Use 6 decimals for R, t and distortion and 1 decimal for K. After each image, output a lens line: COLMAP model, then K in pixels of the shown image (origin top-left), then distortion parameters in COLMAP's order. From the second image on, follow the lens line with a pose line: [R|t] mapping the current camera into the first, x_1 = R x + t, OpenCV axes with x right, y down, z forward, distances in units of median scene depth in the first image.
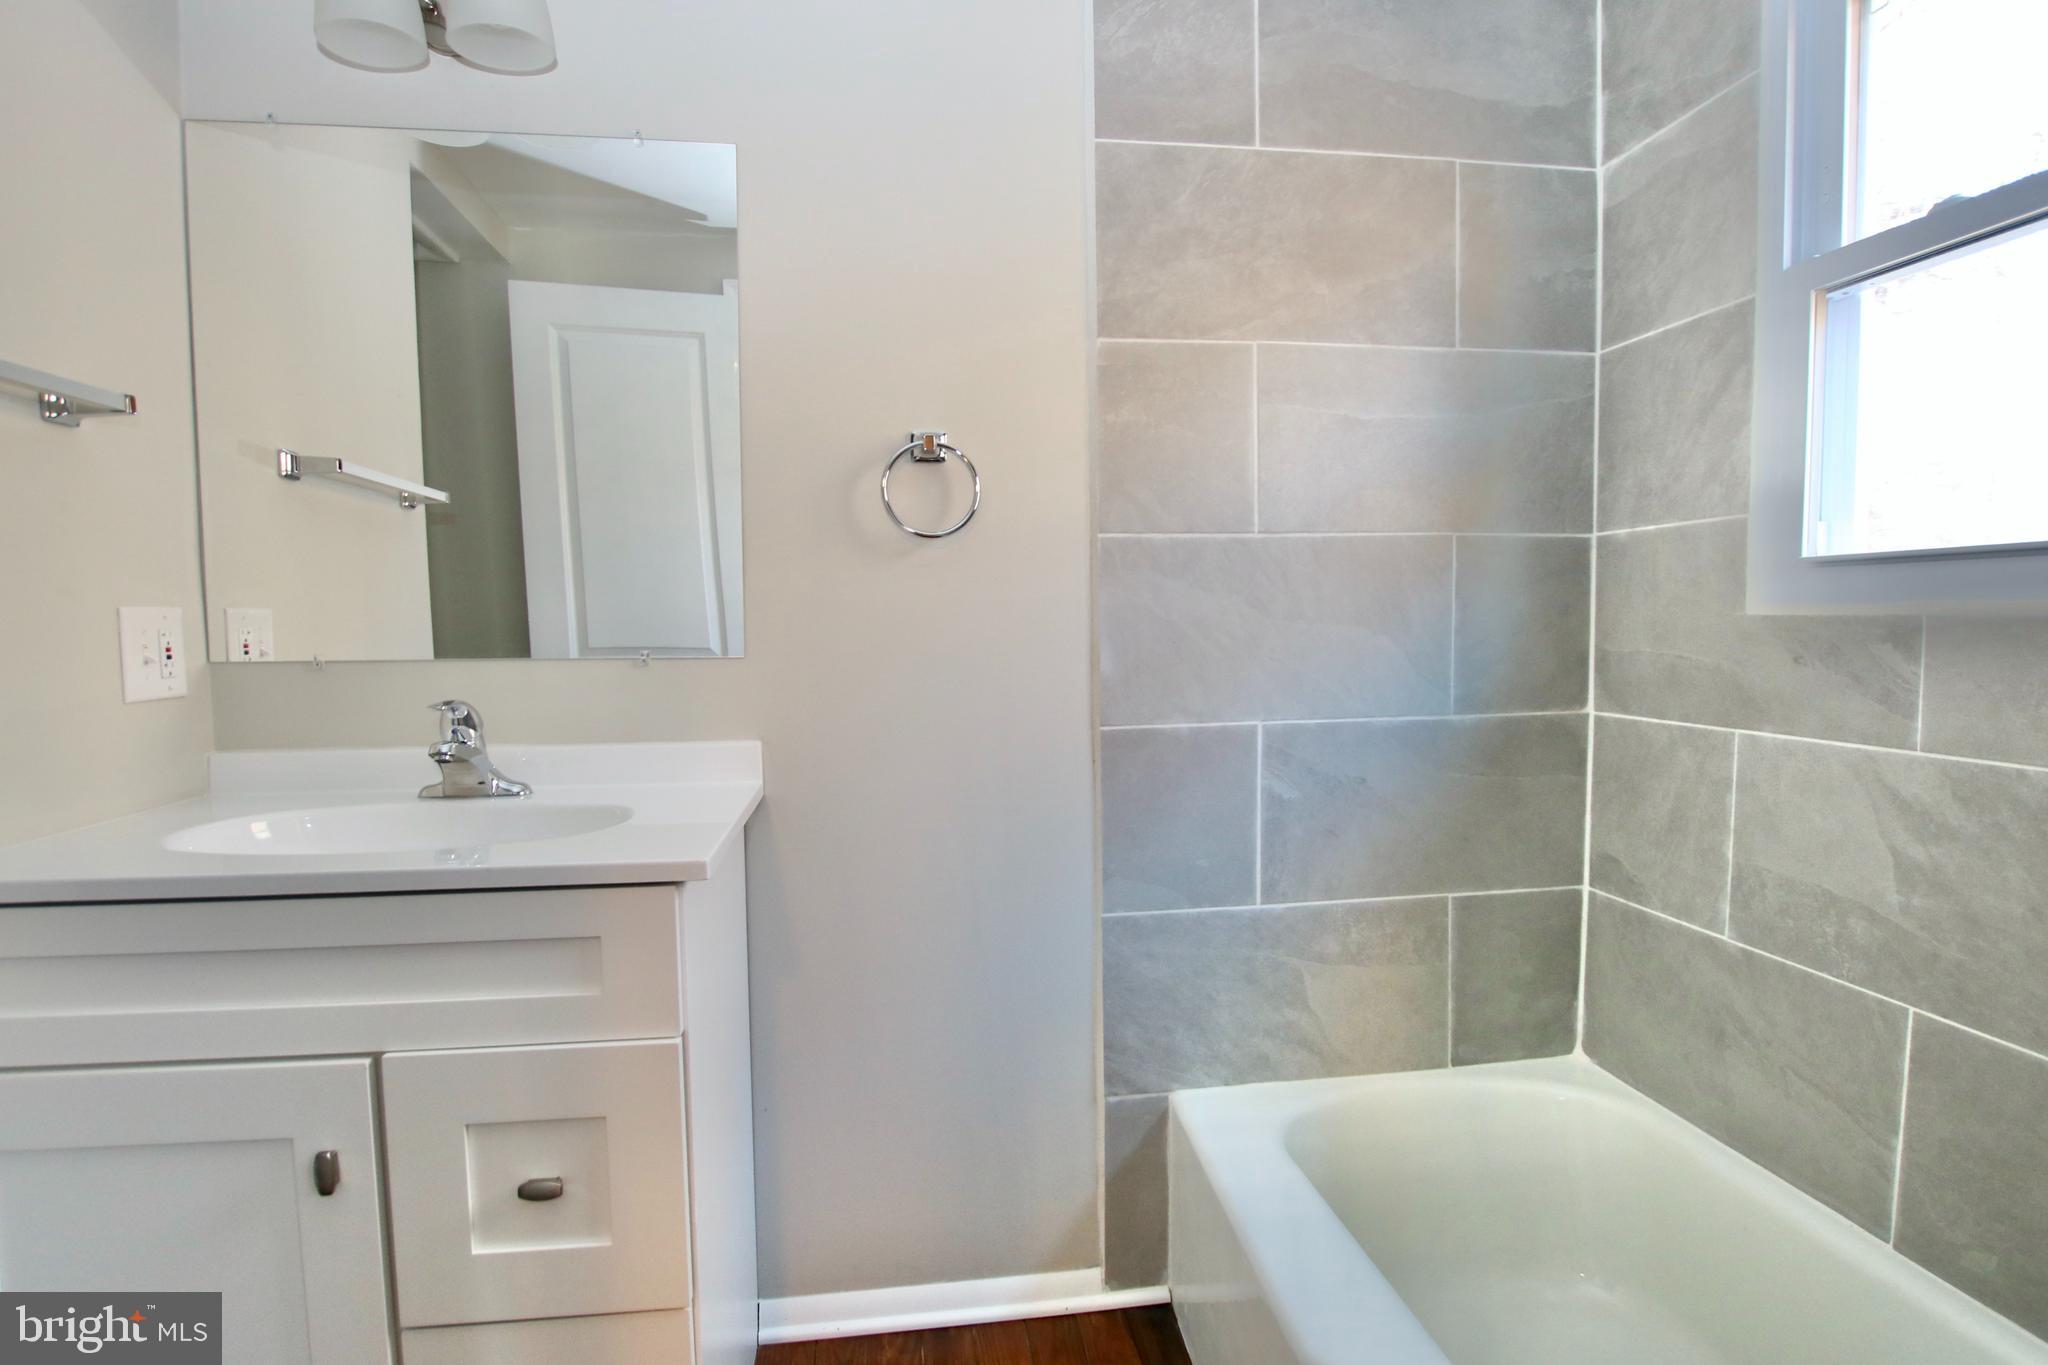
lens RADIAL K [[1040.3, 0, 1024.0], [0, 1040.3, 682.5], [0, 0, 1]] dist [-0.003723, -0.000625]
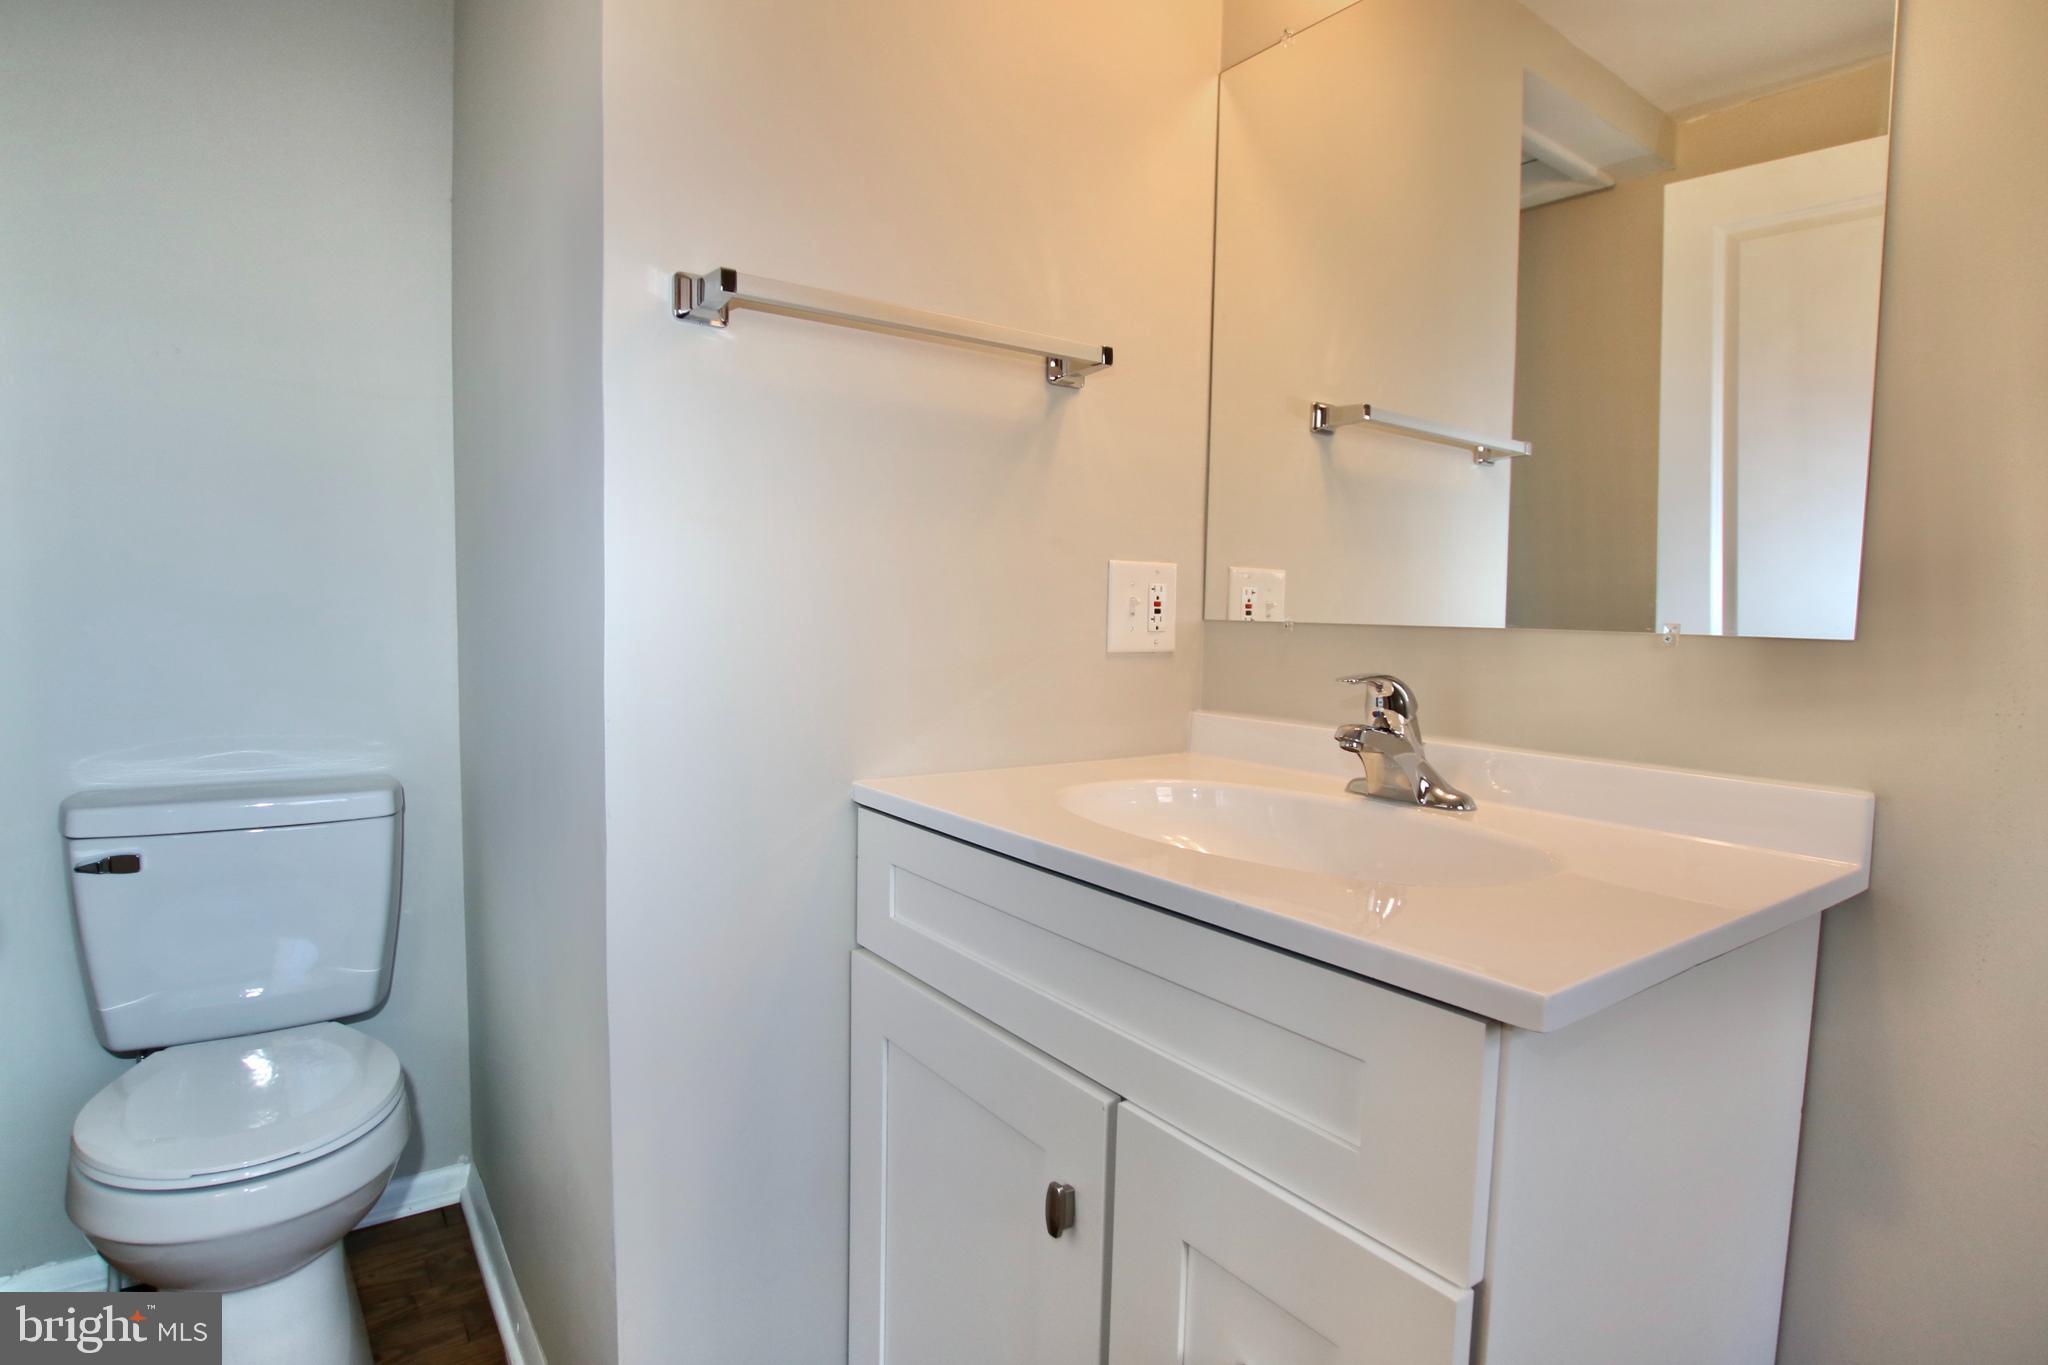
lens RADIAL K [[1040.3, 0, 1024.0], [0, 1040.3, 682.5], [0, 0, 1]] dist [-0.003723, -0.000625]
pose [[0.478902, 0.079554, -0.874256, 0.012211], [-0.074024, 0.995998, 0.050082, 0.003655], [0.874742, 0.040732, 0.482874, 0.385103]]
